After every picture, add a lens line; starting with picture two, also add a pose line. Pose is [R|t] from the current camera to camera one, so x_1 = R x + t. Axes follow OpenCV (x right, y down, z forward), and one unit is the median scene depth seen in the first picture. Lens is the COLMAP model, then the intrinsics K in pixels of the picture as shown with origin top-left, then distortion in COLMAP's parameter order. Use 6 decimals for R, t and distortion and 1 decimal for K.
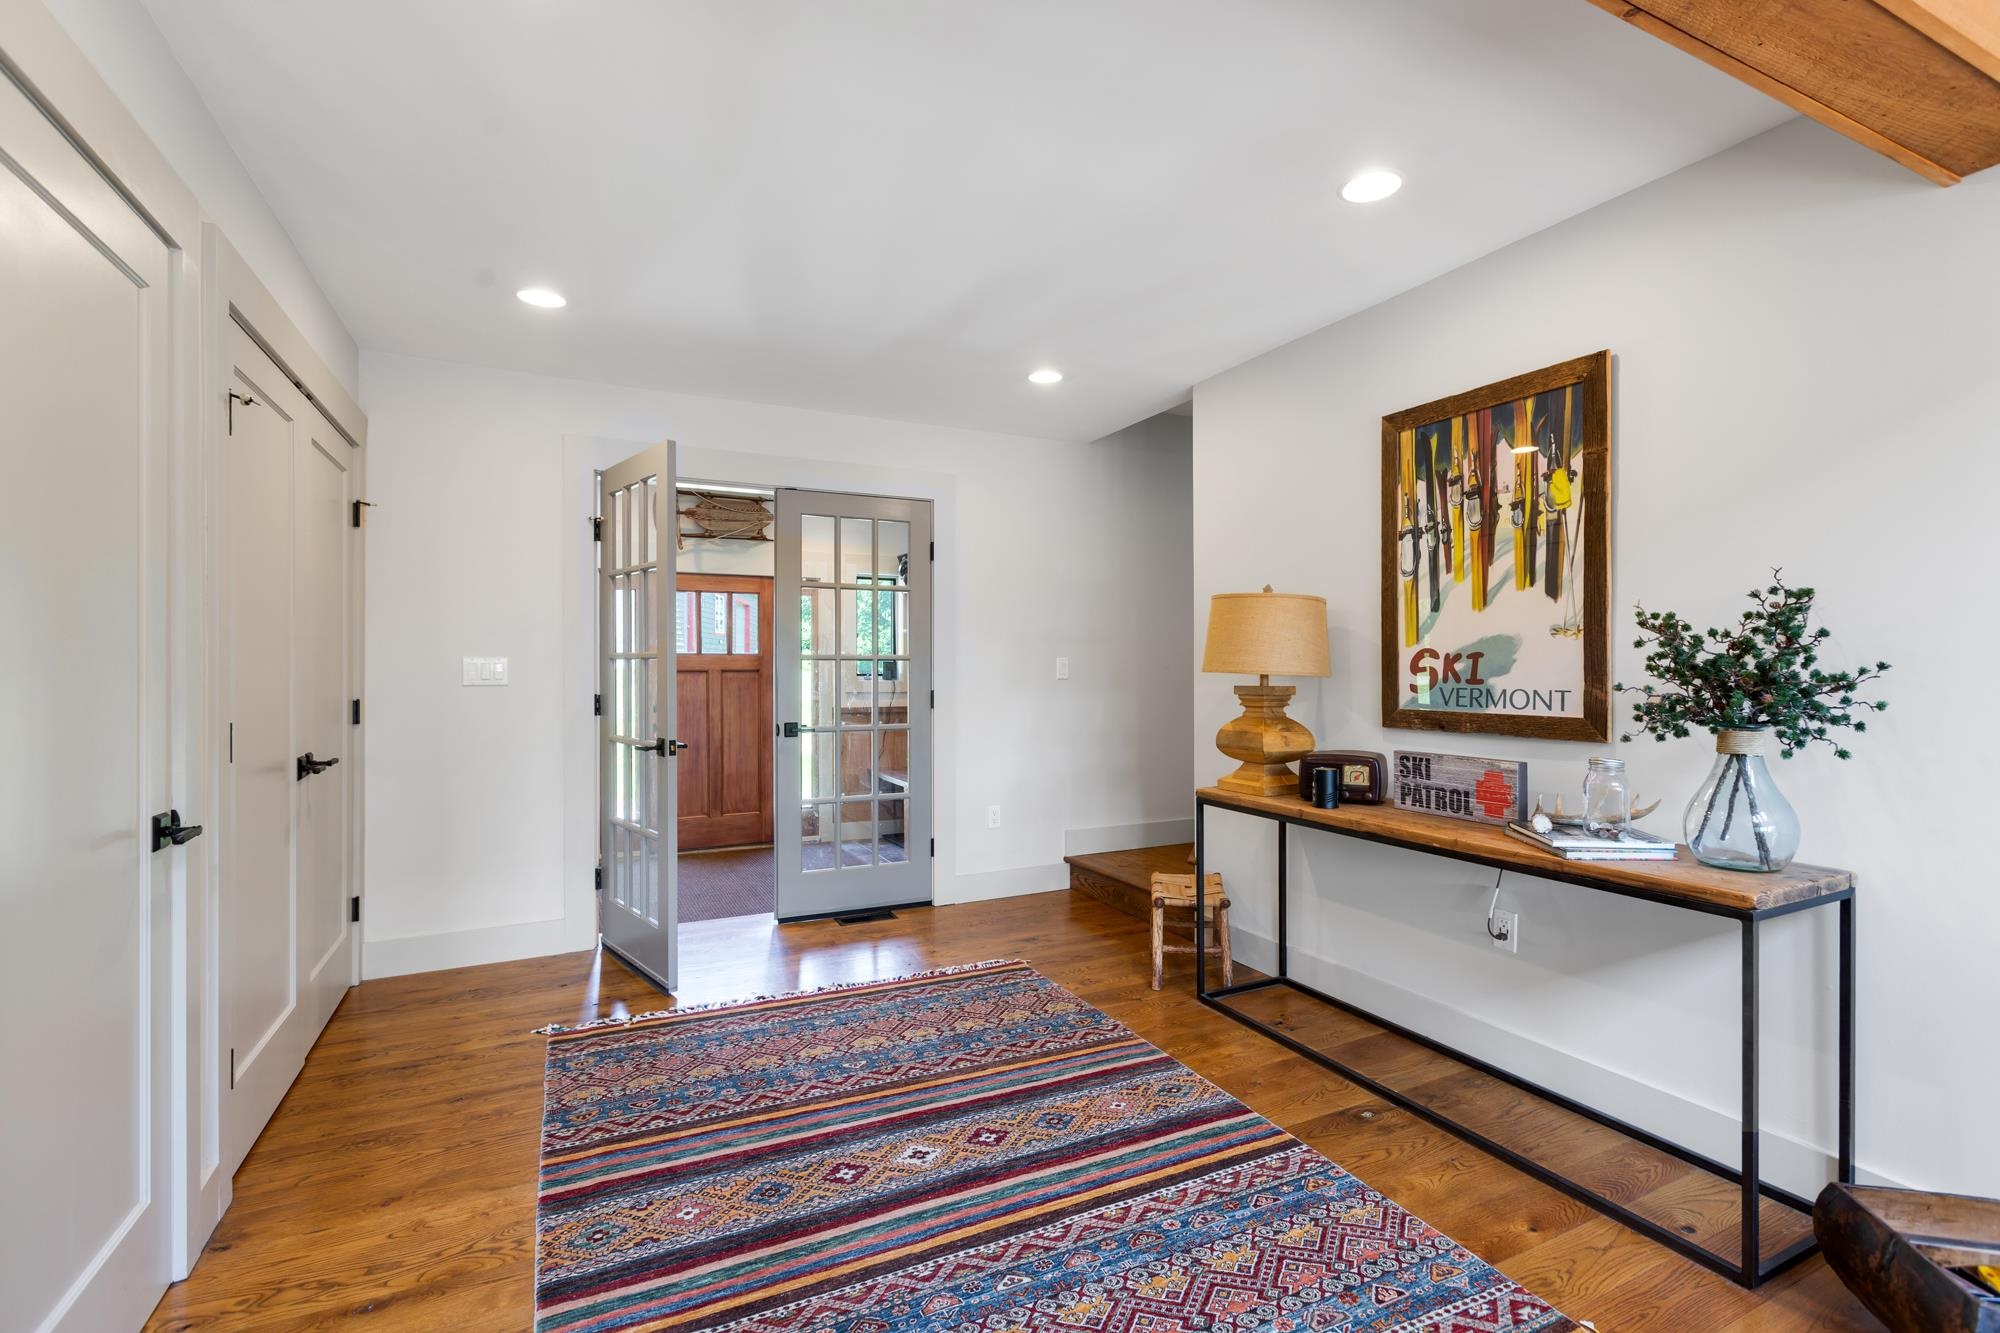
lens RADIAL K [[911.8, 0, 1005.4], [0, 911.8, 664.2], [0, 0, 1]] dist [0.004773, 0.000081]
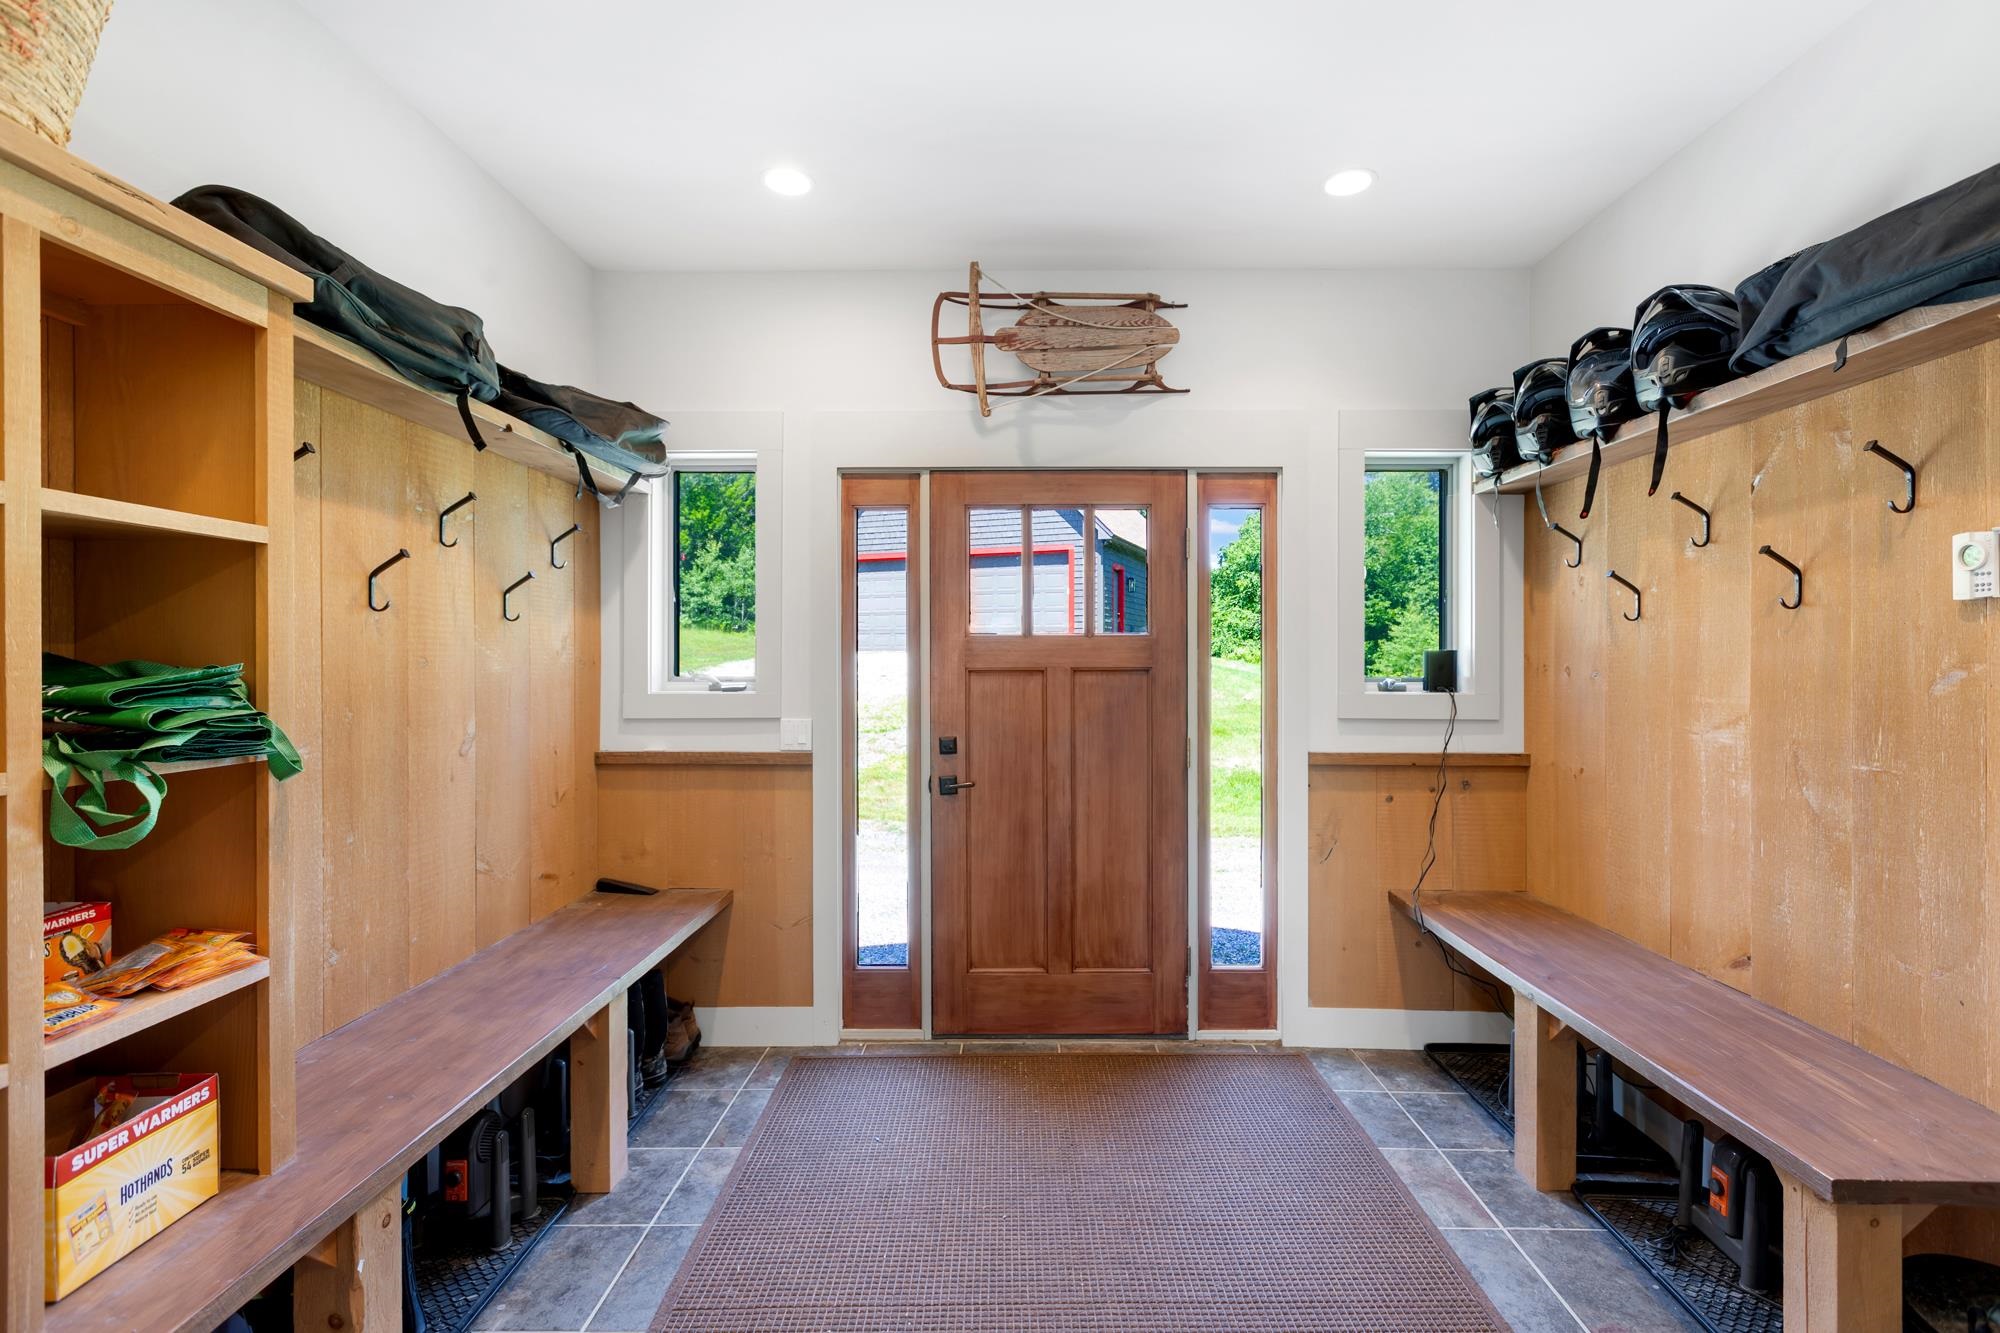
lens RADIAL K [[911.8, 0, 1002.2], [0, 911.8, 662.0], [0, 0, 1]] dist [0.004773, 0.000081]
pose [[0.896627, 0.002437, -0.442780, -0.131830], [-0.000001, 0.999985, 0.005503, 0.000266], [0.442787, -0.004934, 0.896613, 0.554313]]
